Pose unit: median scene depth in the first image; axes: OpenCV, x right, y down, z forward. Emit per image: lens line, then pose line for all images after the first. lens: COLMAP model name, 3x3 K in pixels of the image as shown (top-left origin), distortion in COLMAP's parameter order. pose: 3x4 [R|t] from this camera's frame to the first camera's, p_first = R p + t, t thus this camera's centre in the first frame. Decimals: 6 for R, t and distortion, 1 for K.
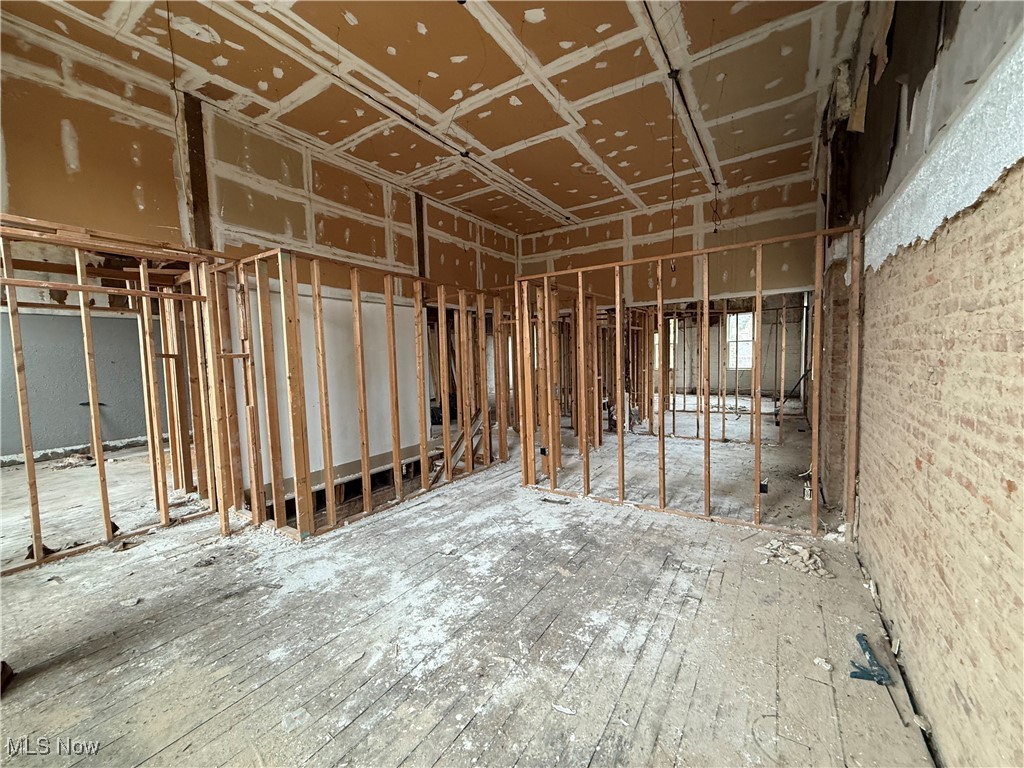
lens RADIAL K [[407.3, 0, 508.7], [0, 407.3, 384.4], [0, 0, 1]] dist [0.001478, 0.000156]
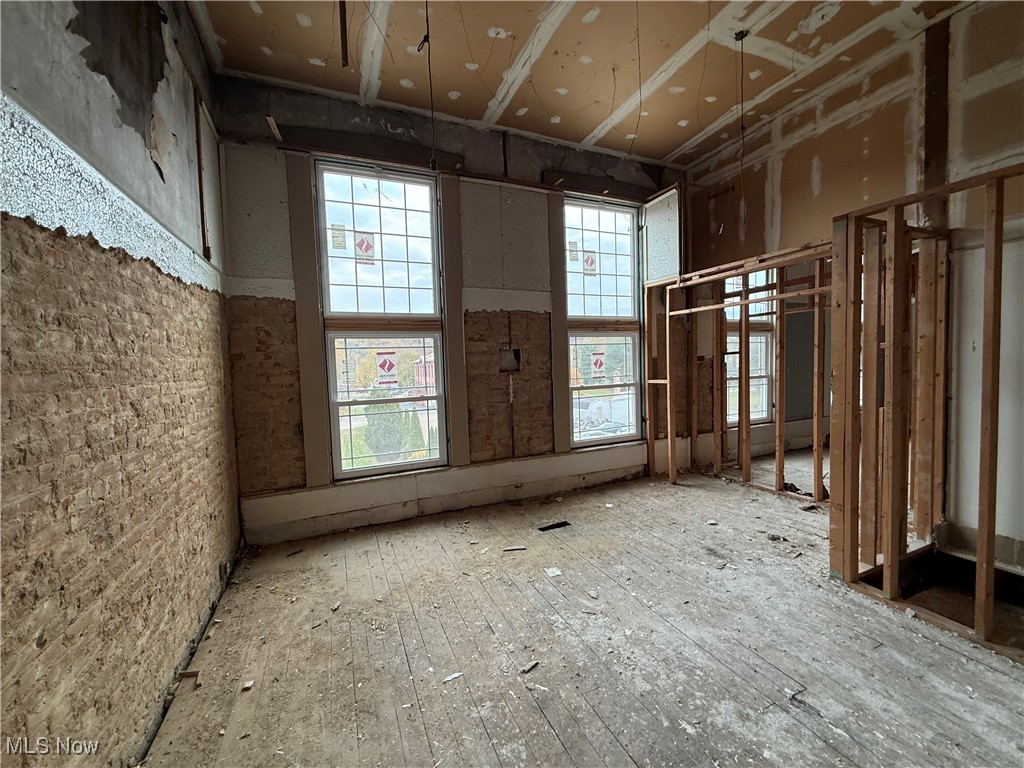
lens RADIAL K [[407.3, 0, 507.0], [0, 407.3, 382.7], [0, 0, 1]] dist [0.001478, 0.000156]
pose [[-0.544063, 0.084316, -0.834797, 0.547701], [-0.016423, 0.993677, 0.111067, -0.090934], [0.838884, 0.074137, -0.539238, 0.982491]]
